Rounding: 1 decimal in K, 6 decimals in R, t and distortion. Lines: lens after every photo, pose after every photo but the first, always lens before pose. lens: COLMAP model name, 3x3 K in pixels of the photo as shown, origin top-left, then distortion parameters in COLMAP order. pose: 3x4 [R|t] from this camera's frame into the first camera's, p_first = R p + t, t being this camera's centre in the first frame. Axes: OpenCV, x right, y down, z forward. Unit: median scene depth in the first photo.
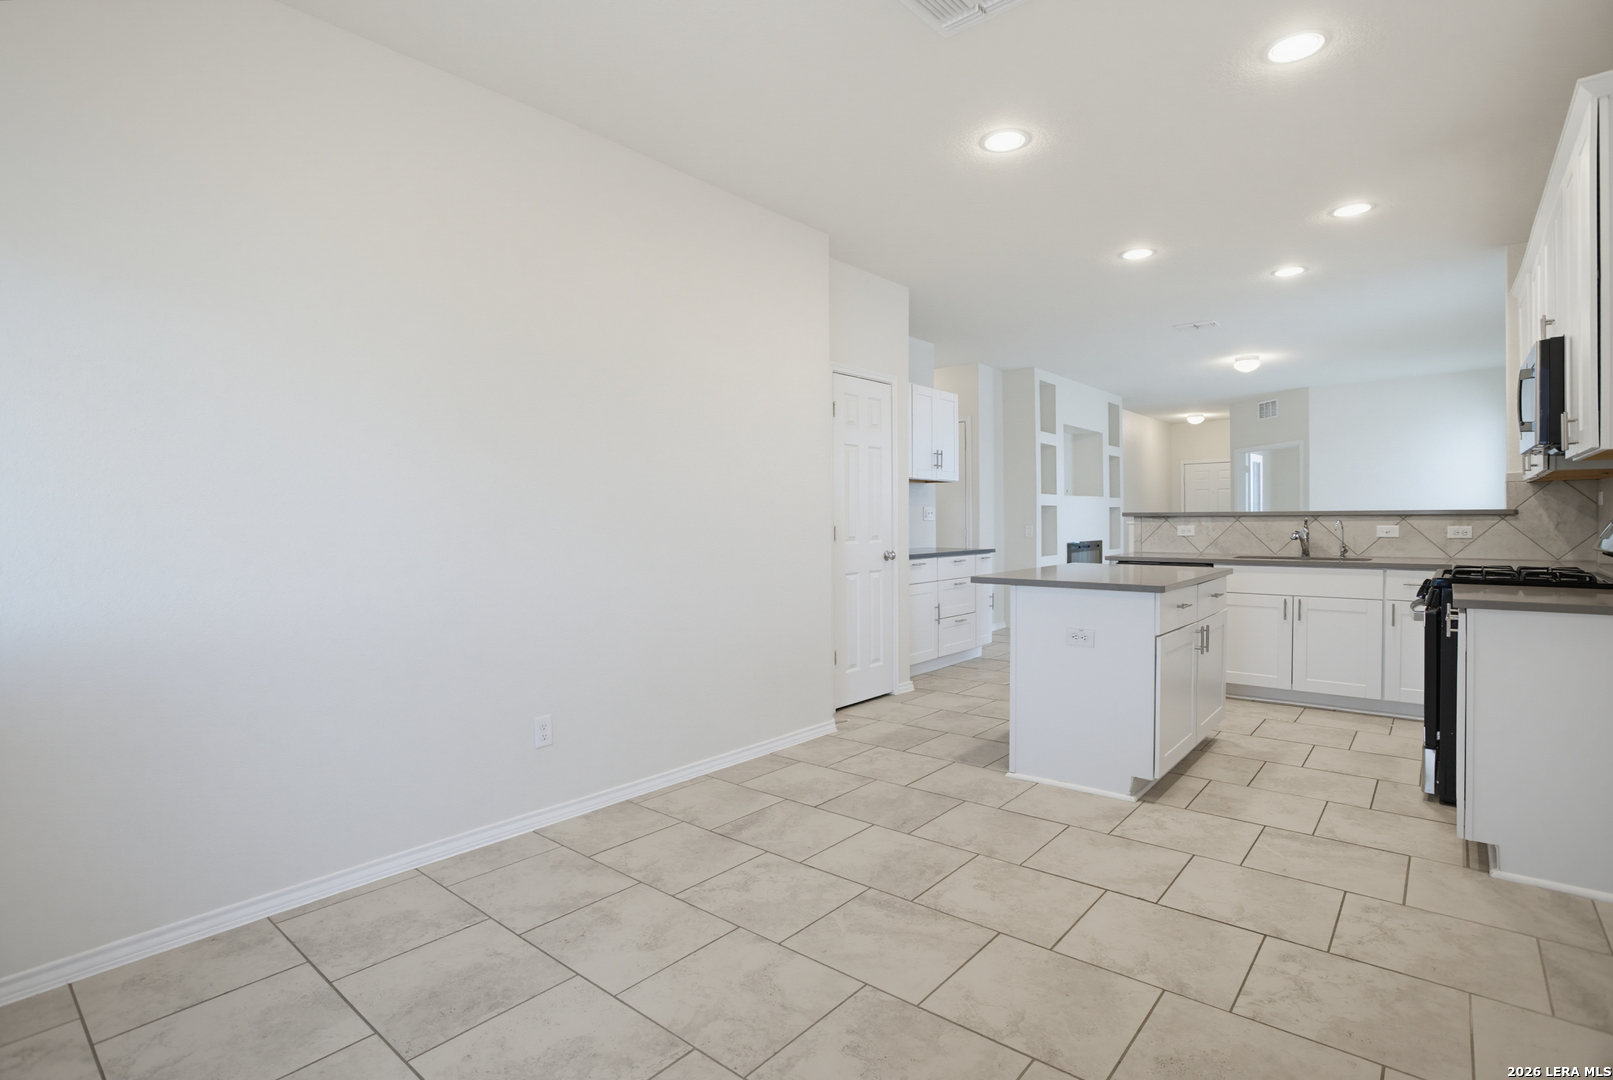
lens RADIAL K [[782.1, 0, 808.6], [0, 782.1, 527.2], [0, 0, 1]] dist [-0.041690, 0.012321]
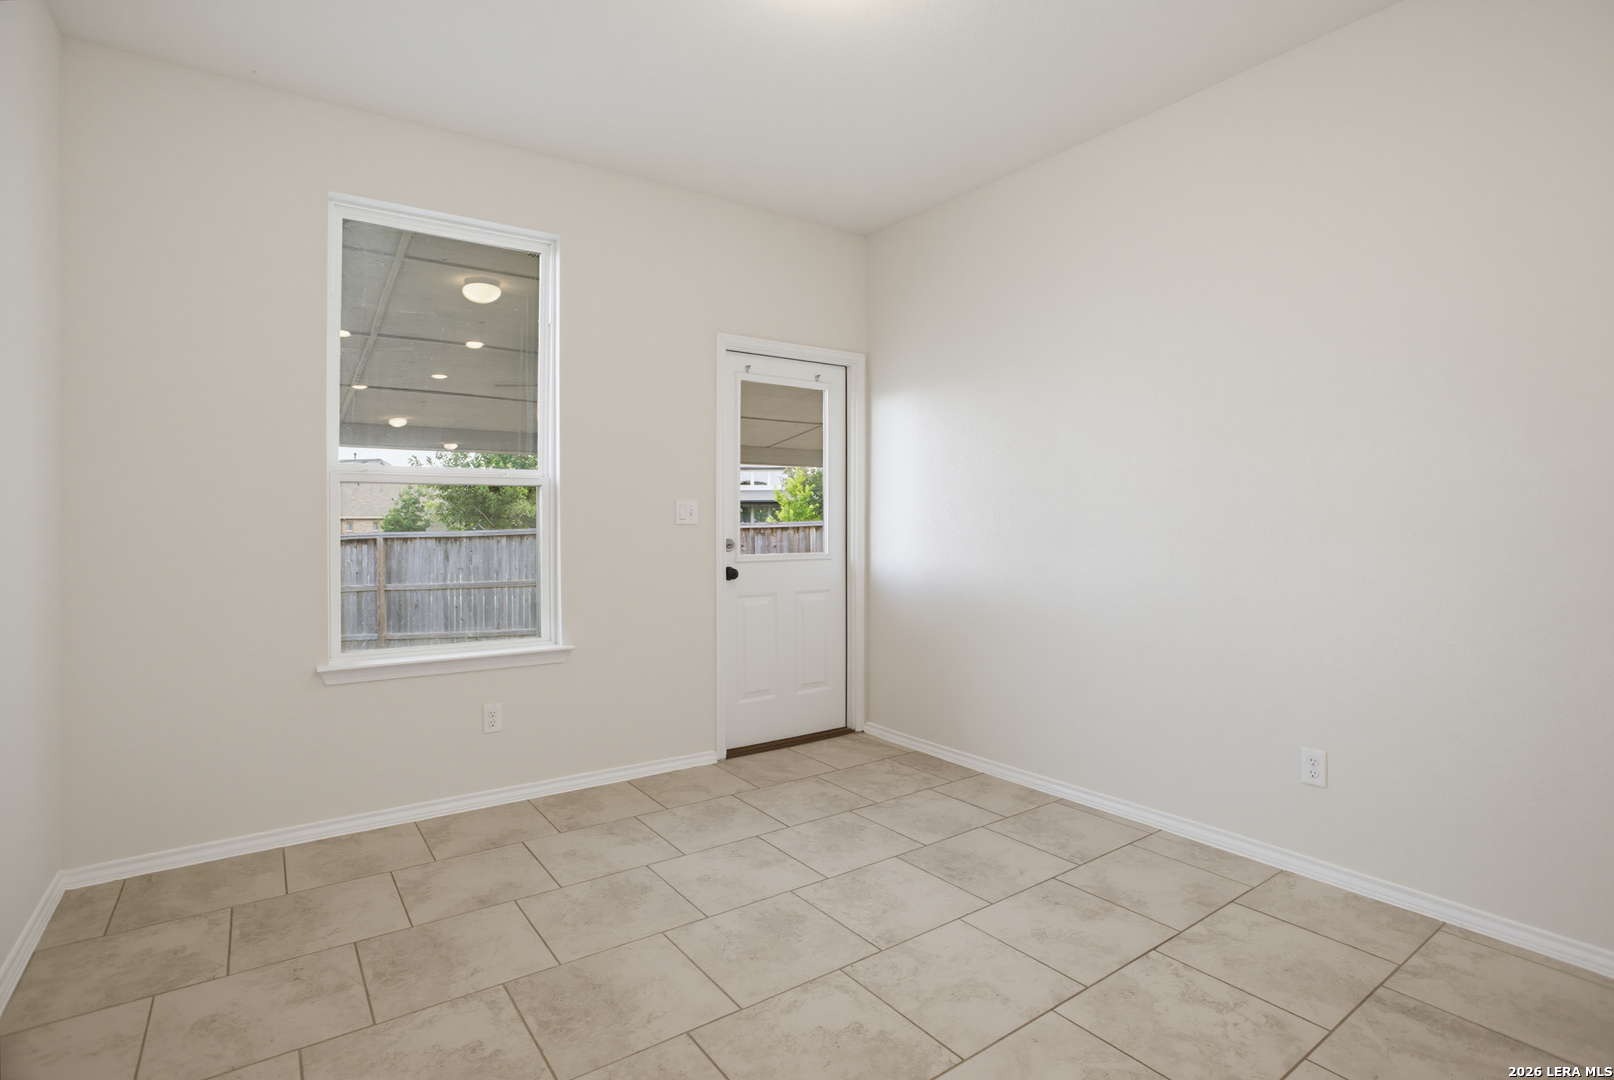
lens RADIAL K [[782.6, 0, 805.6], [0, 782.6, 534.2], [0, 0, 1]] dist [-0.041690, 0.012321]
pose [[-0.240331, 0.020609, -0.970472, 0.525204], [-0.001866, 0.999763, 0.021693, -0.007767], [0.970689, 0.007024, -0.240235, 0.576145]]
